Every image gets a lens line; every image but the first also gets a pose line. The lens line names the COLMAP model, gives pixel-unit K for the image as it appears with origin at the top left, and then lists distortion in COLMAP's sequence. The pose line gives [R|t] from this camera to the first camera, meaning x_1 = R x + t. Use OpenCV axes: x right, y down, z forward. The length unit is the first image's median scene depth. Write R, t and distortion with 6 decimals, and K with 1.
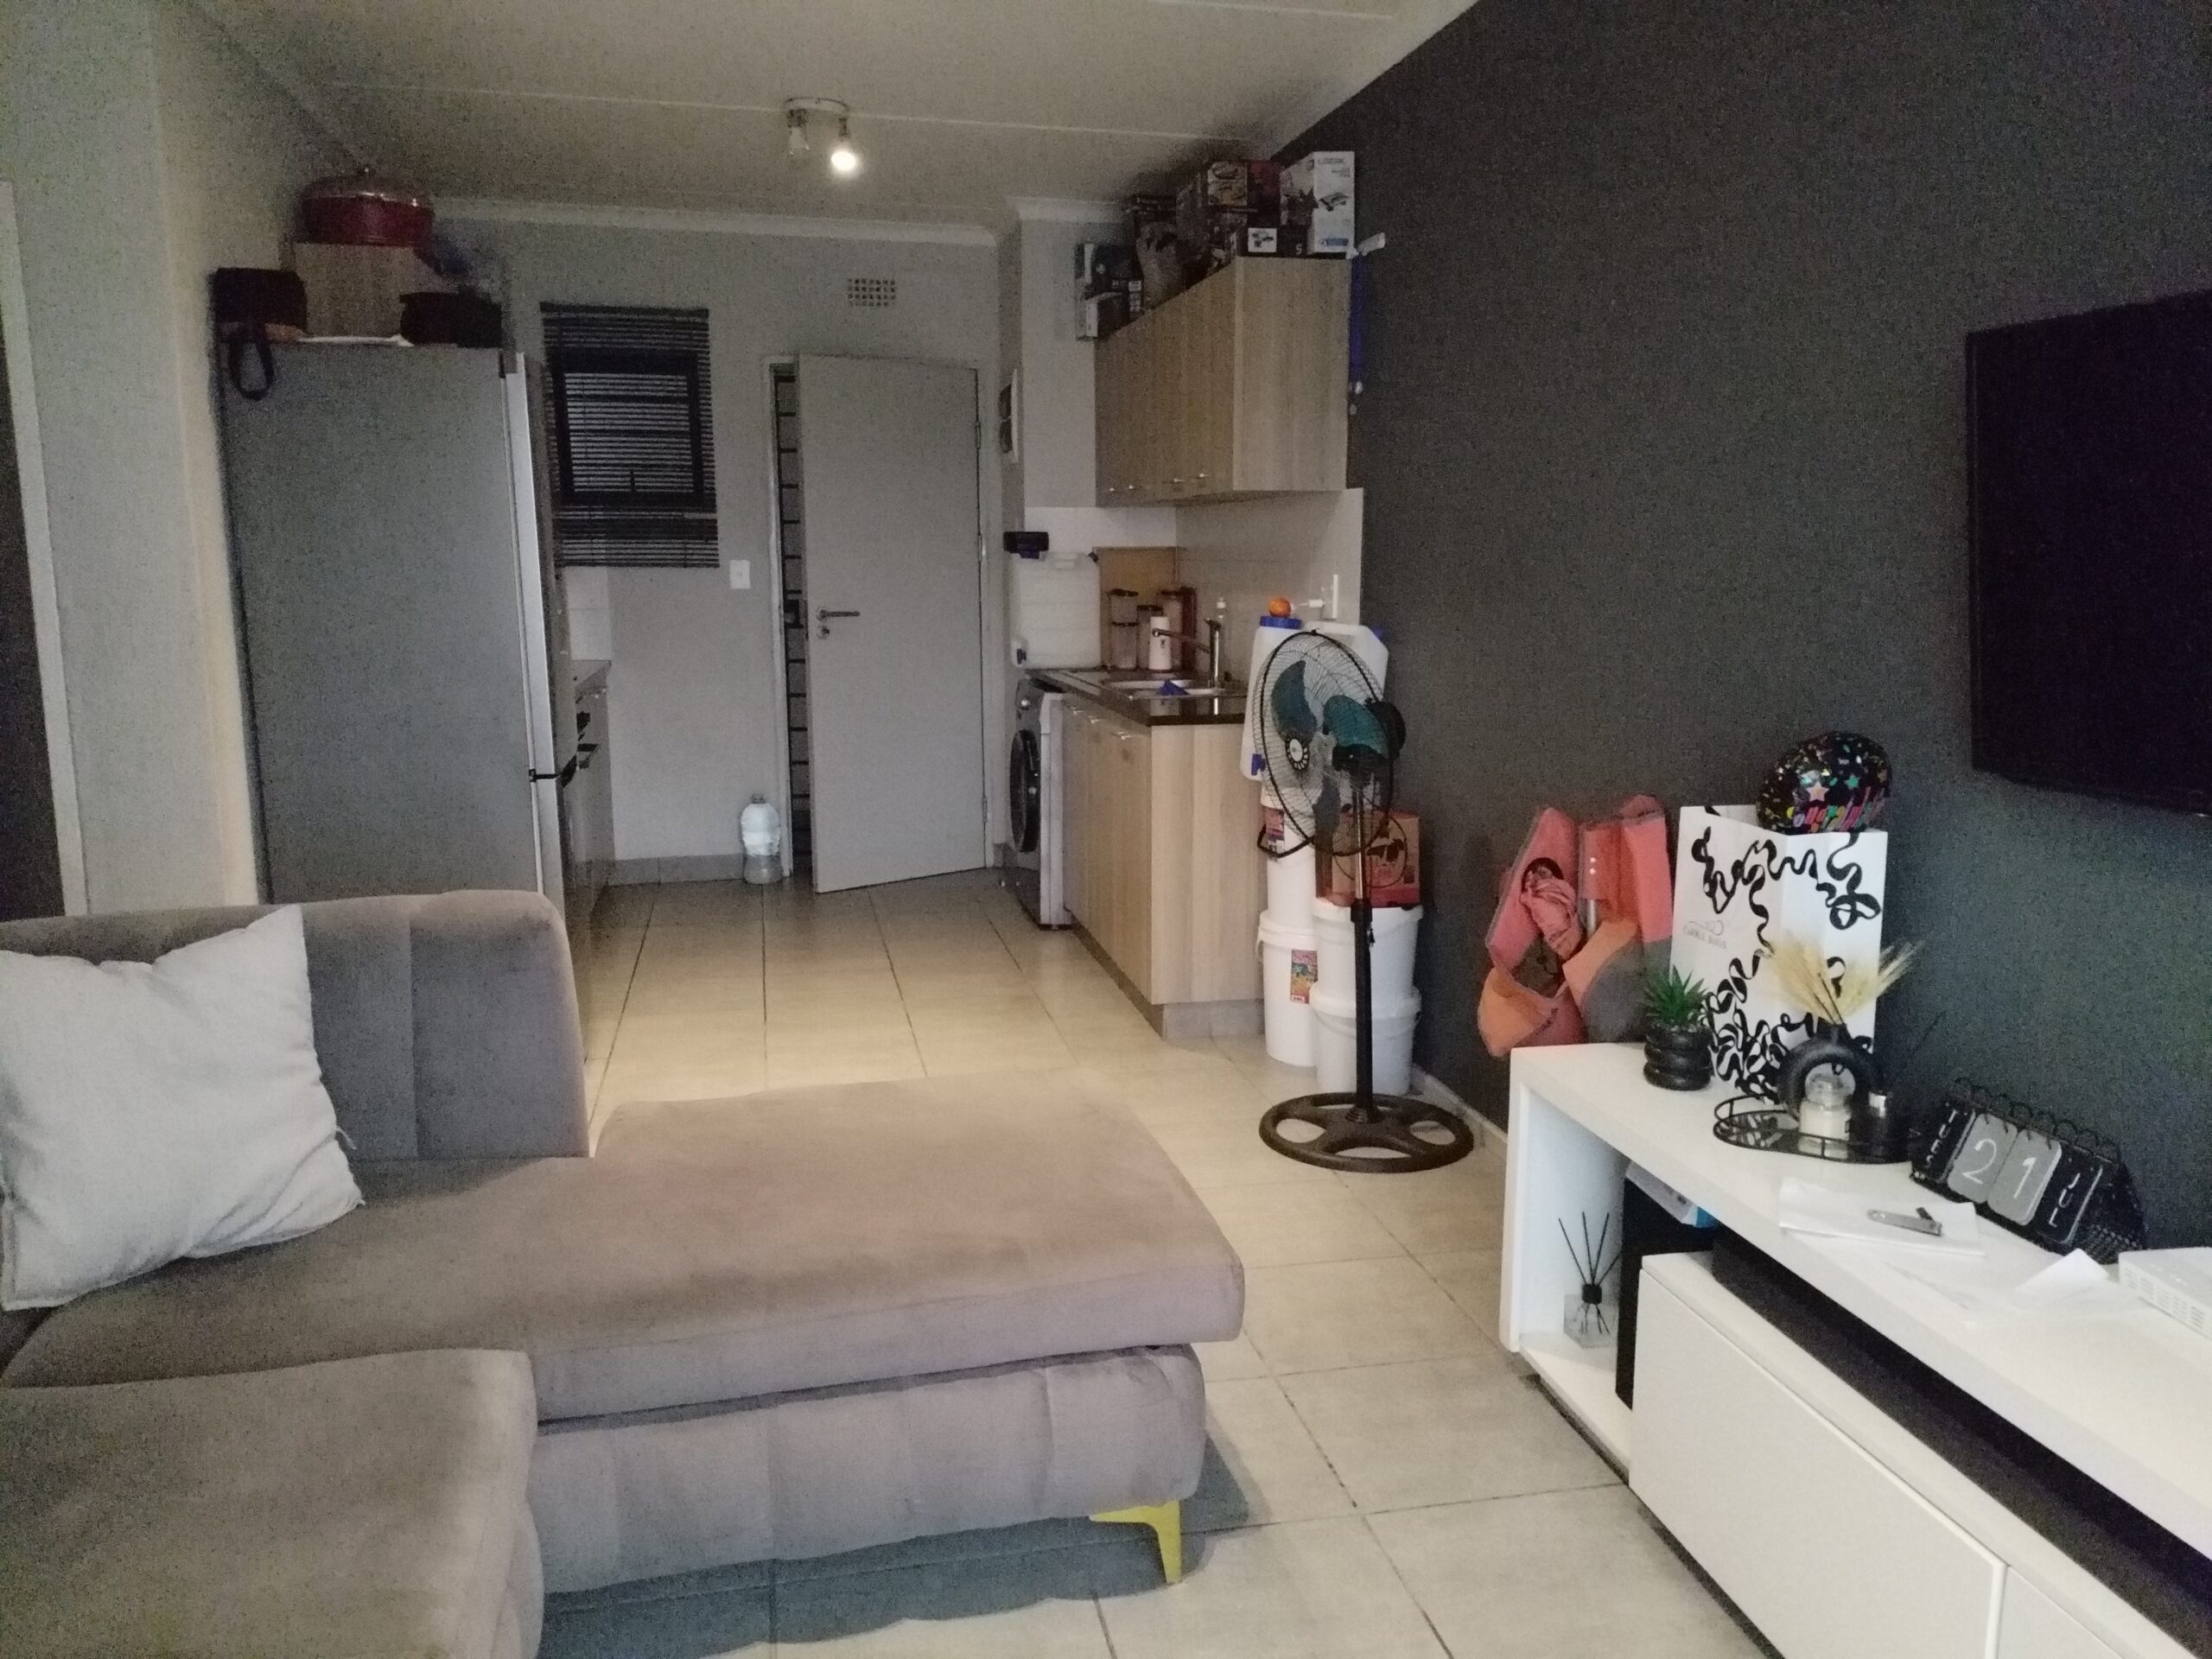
lens RADIAL K [[1672.5, 0, 1106.0], [0, 1672.5, 829.5], [0, 0, 1]] dist [0.099245, -0.118929]
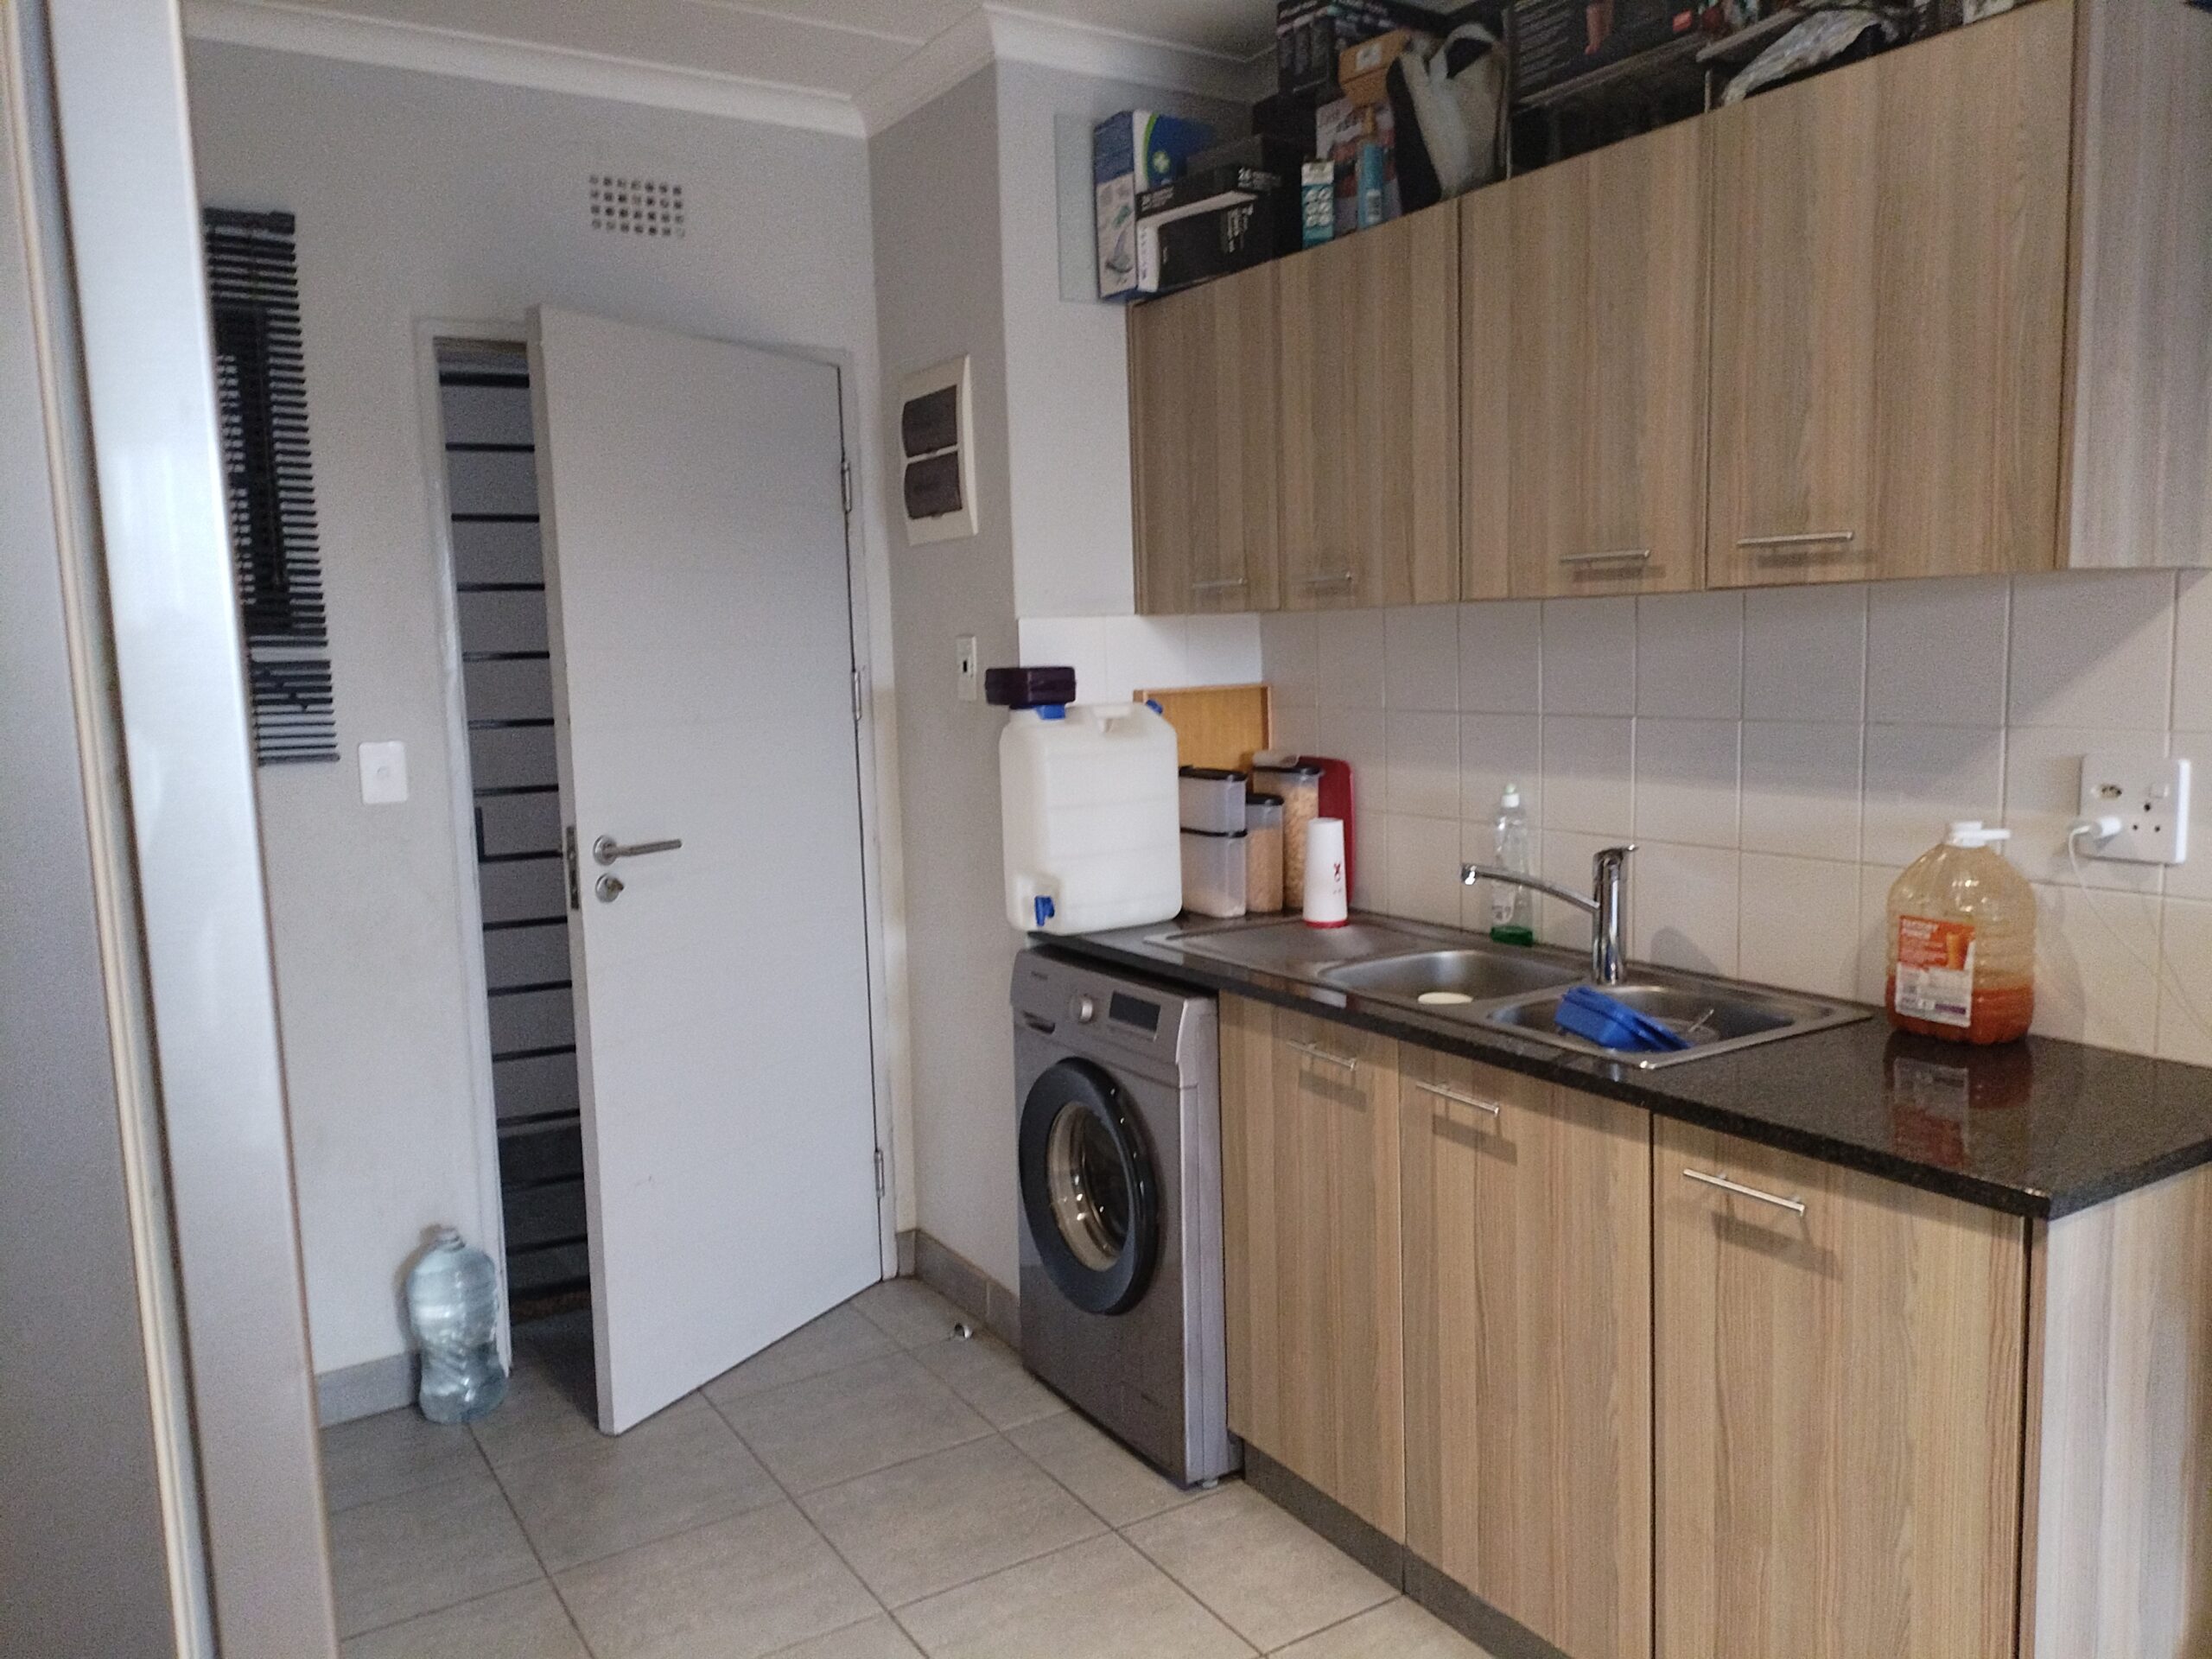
lens RADIAL K [[1672.5, 0, 1106.0], [0, 1672.5, 829.5], [0, 0, 1]] dist [0.099245, -0.118929]
pose [[0.939638, -0.065549, 0.335833, -0.199579], [0.084405, 0.995552, -0.041845, -0.104370], [-0.331596, 0.067665, 0.940992, 0.512951]]
